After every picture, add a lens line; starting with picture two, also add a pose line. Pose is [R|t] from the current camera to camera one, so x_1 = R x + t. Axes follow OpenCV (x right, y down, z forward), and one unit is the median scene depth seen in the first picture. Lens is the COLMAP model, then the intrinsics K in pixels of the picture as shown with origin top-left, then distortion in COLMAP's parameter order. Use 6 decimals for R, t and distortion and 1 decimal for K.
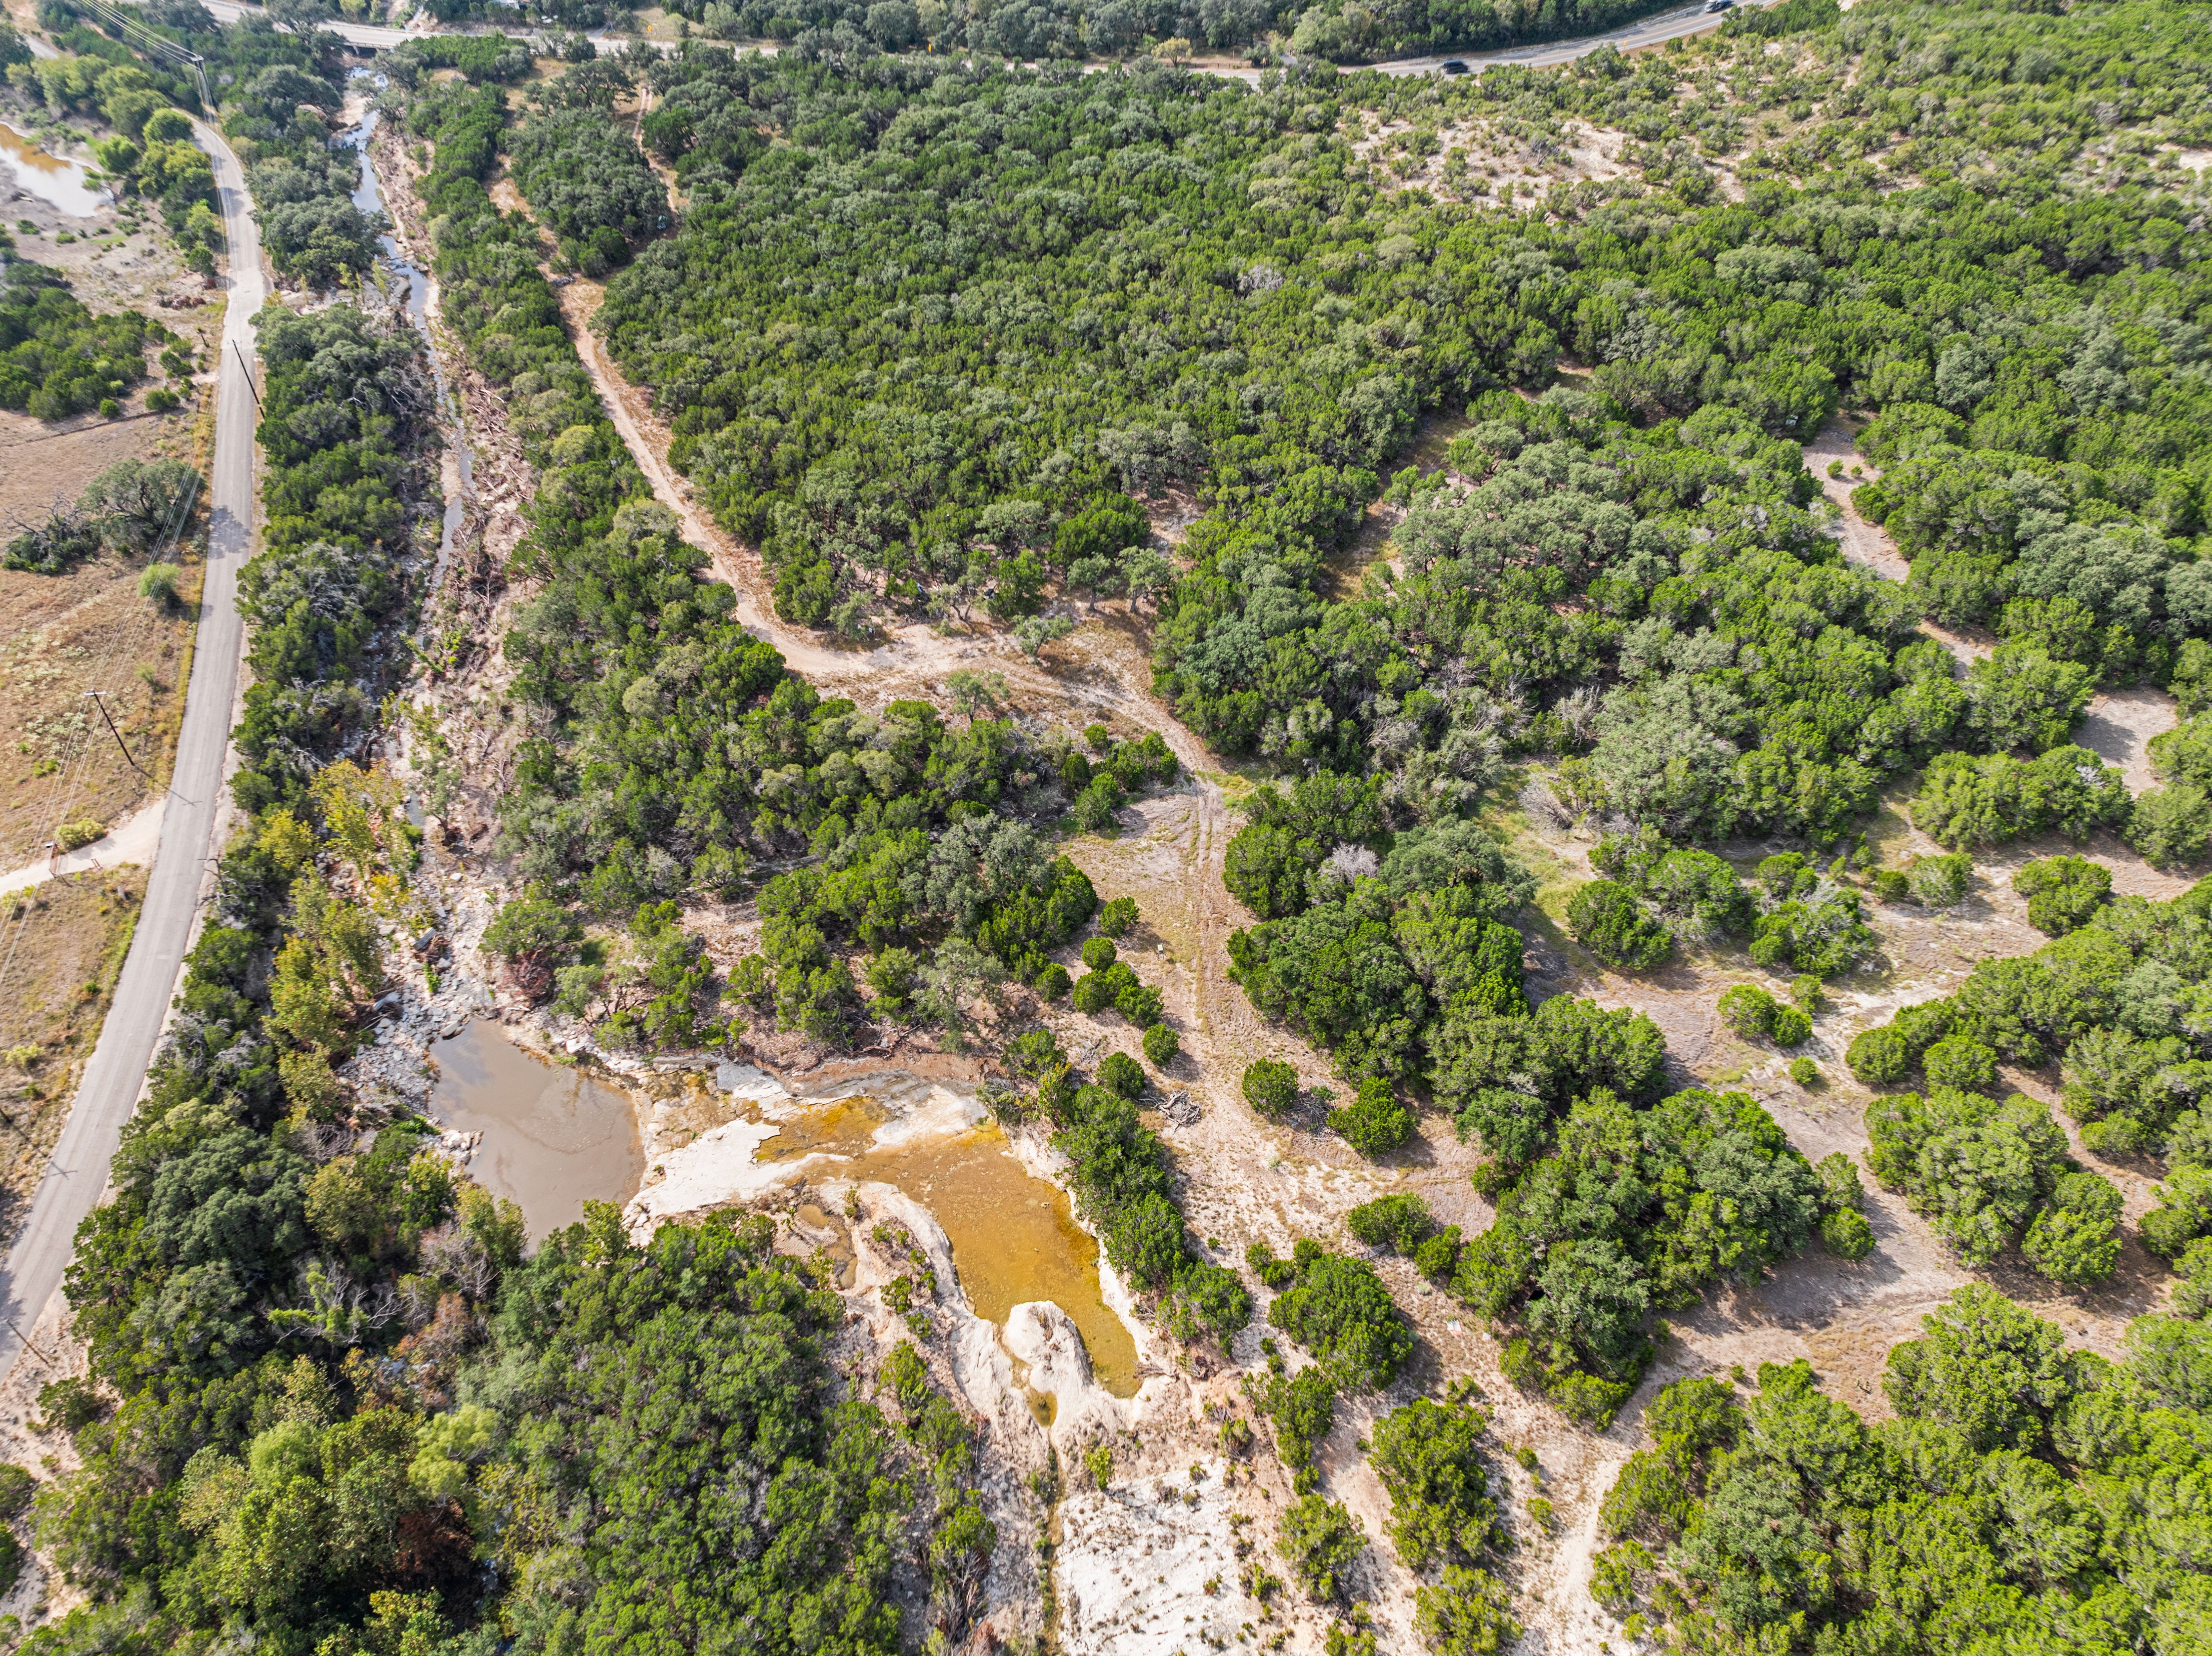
lens RADIAL K [[1554.7, 0, 1106.0], [0, 1554.7, 828.0], [0, 0, 1]] dist [-0.035416, 0.000213]
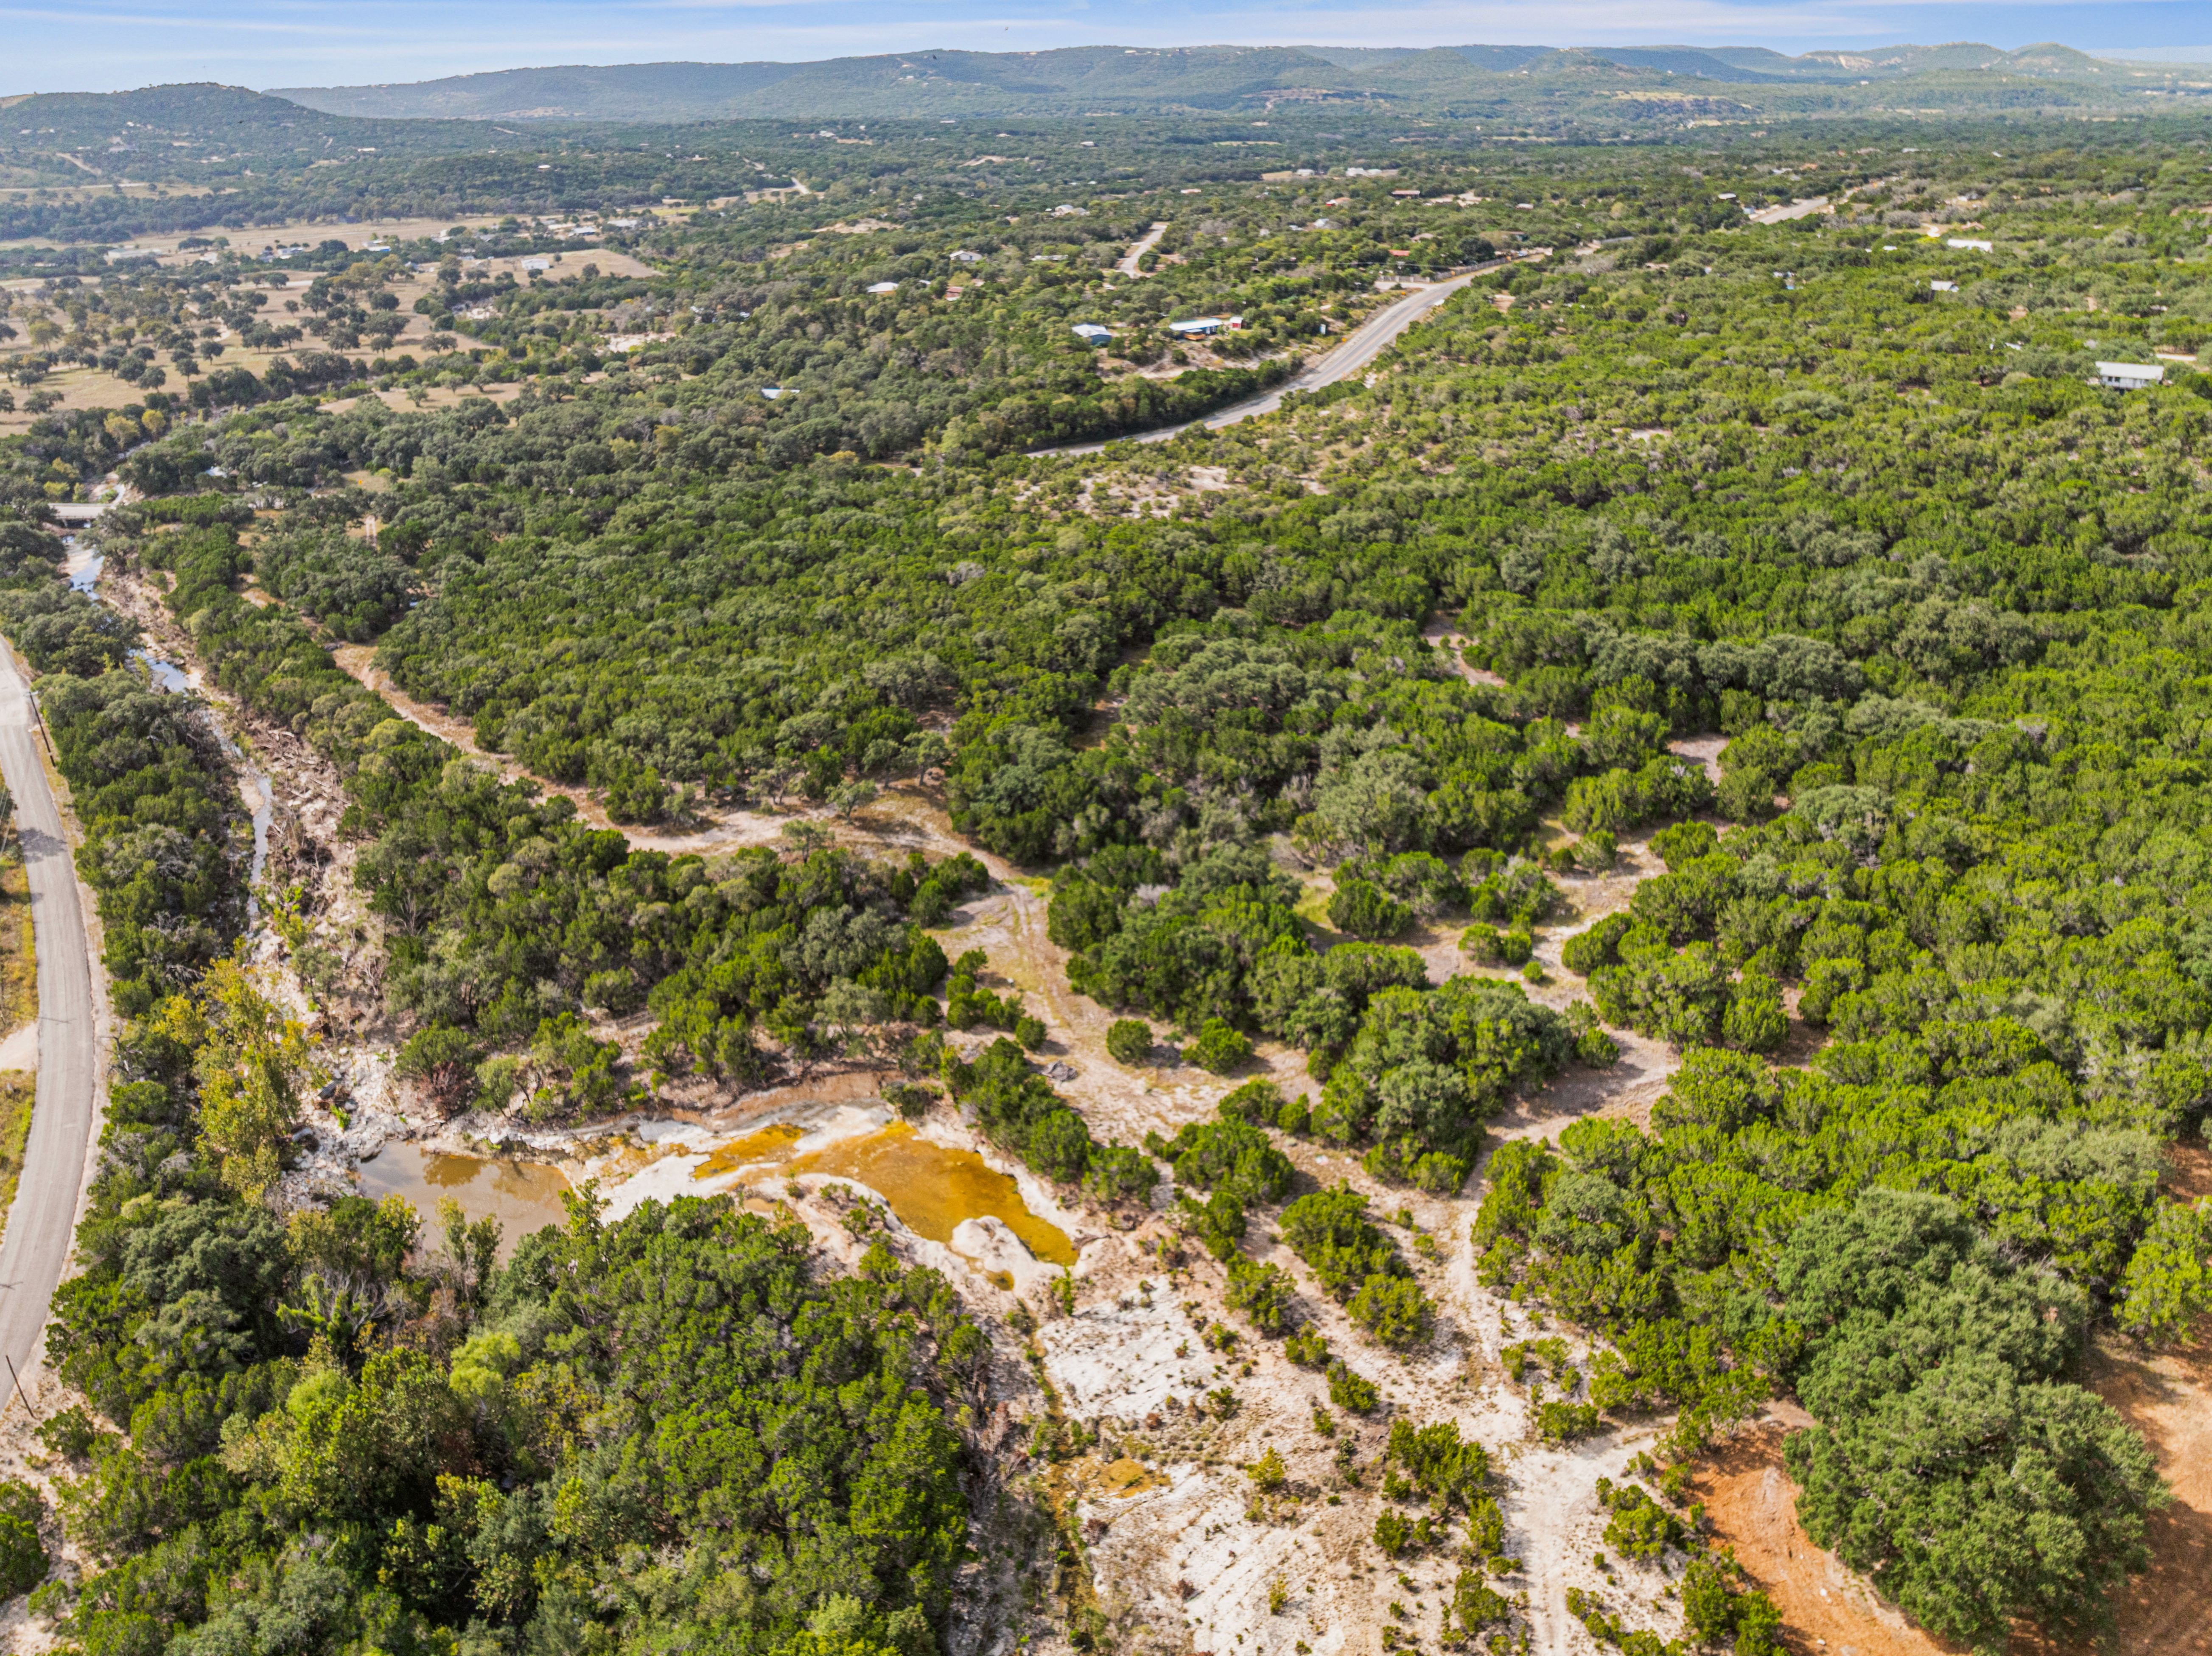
lens RADIAL K [[1542.4, 0, 1106.0], [0, 1542.4, 828.0], [0, 0, 1]] dist [-0.026927, -0.007119]
pose [[0.968358, -0.122530, 0.217416, -0.121667], [0.179743, 0.946793, -0.266975, 0.264363], [-0.173136, 0.297607, 0.938858, -0.130249]]
